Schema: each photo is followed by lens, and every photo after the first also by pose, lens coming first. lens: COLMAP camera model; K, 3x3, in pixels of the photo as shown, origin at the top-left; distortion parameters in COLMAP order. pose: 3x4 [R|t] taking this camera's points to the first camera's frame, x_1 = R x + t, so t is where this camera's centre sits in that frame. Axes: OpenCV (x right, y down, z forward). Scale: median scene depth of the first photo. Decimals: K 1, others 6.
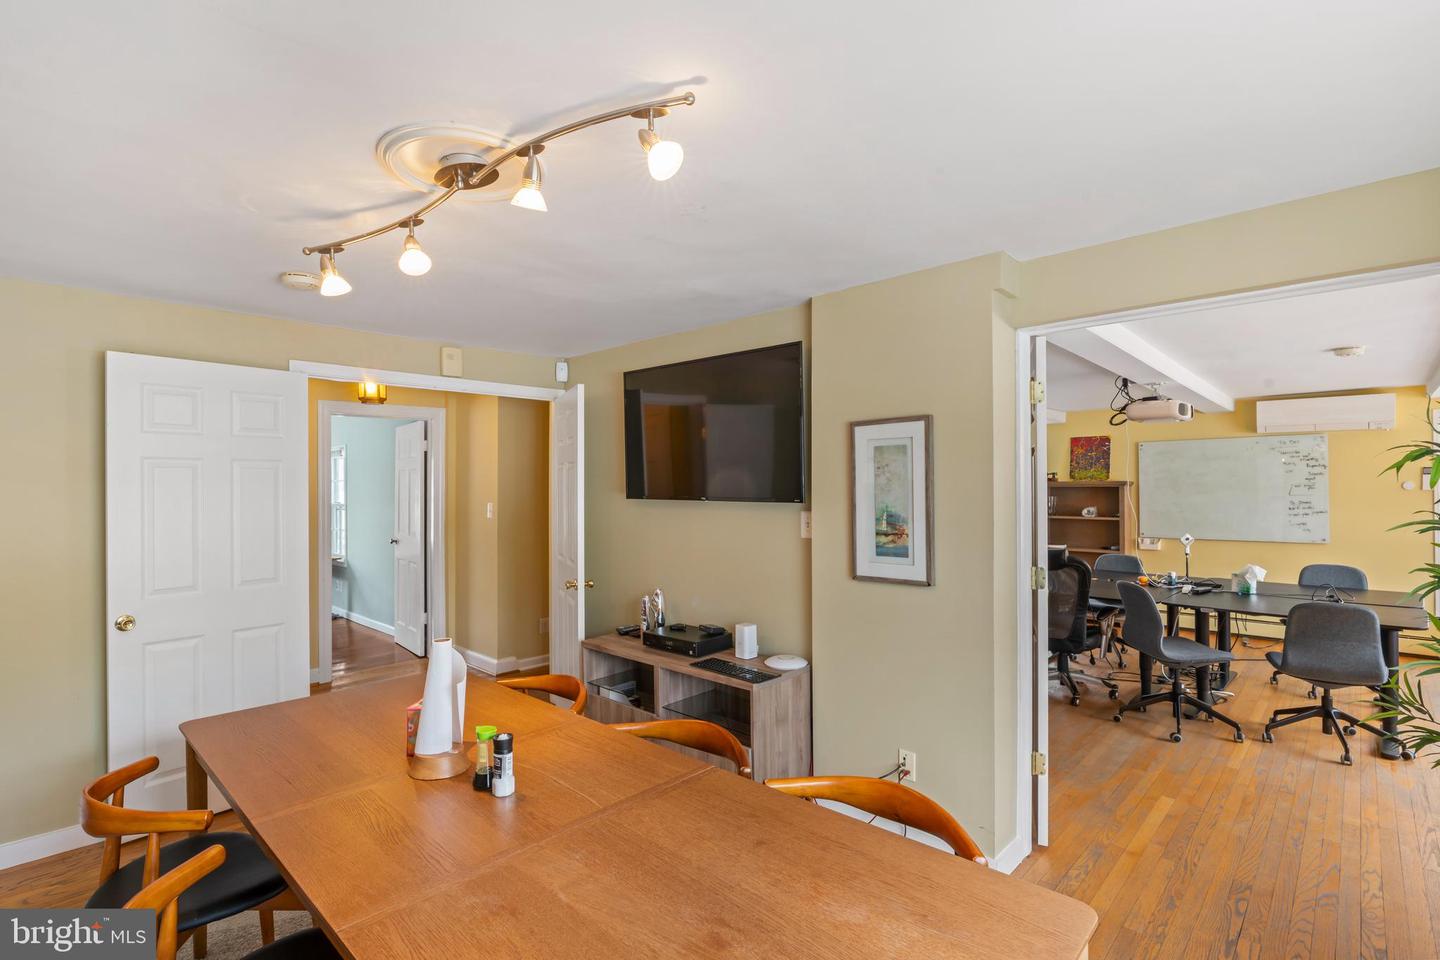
lens RADIAL K [[684.0, 0, 728.7], [0, 684.0, 480.1], [0, 0, 1]] dist [-0.013558, 0.001870]
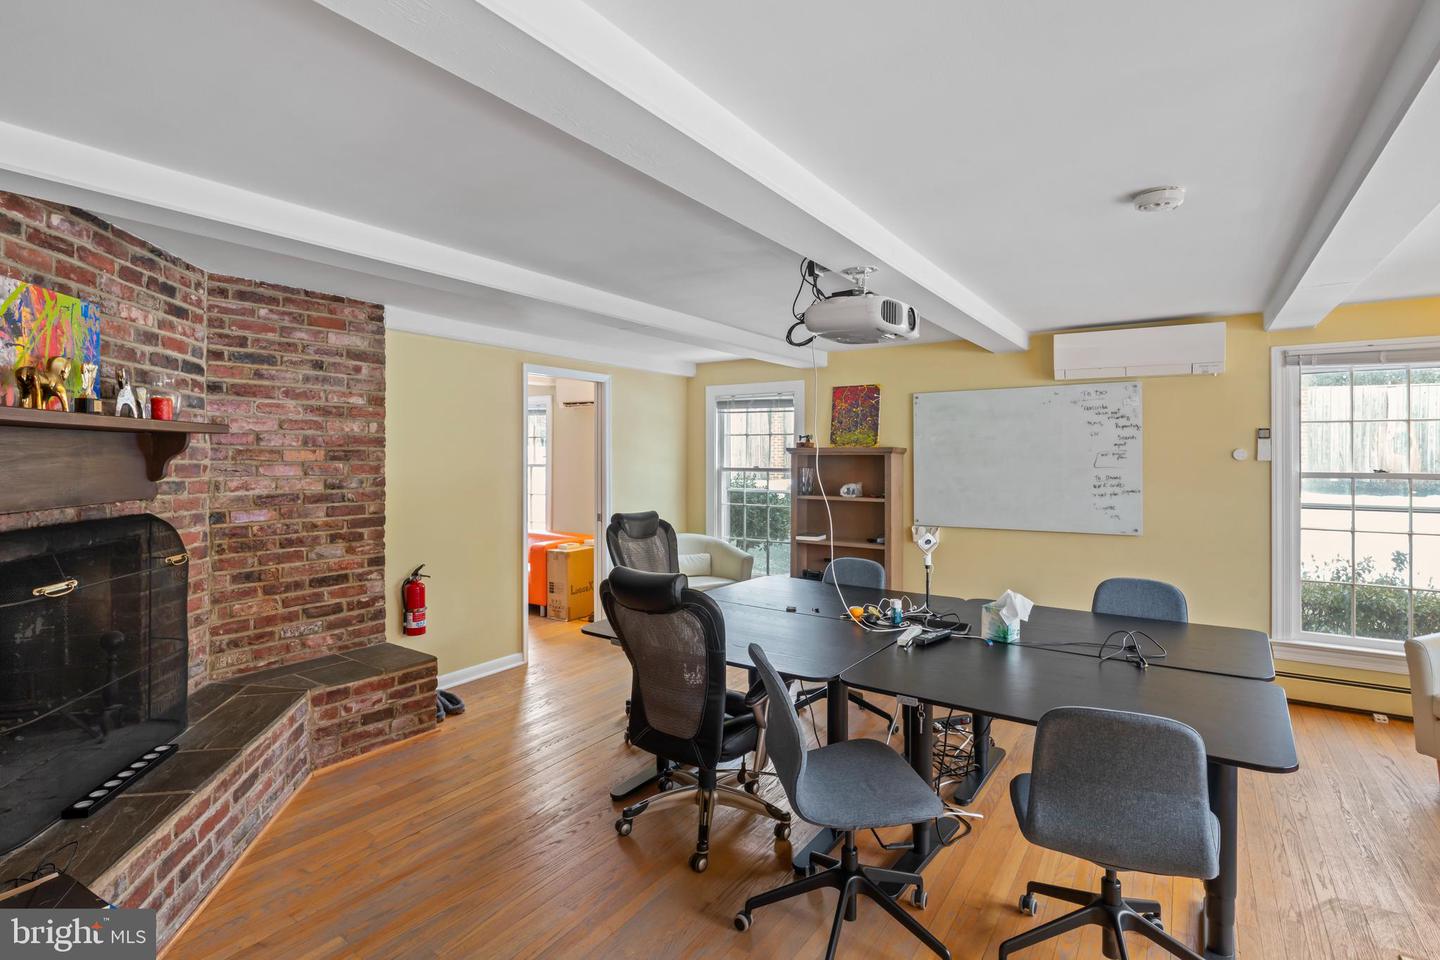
lens RADIAL K [[684.0, 0, 755.4], [0, 684.0, 453.3], [0, 0, 1]] dist [-0.013558, 0.001870]
pose [[0.982790, 0.002701, 0.184707, 0.364107], [-0.004420, 0.999951, 0.008895, 0.002603], [-0.184674, -0.009559, 0.982753, 0.382690]]
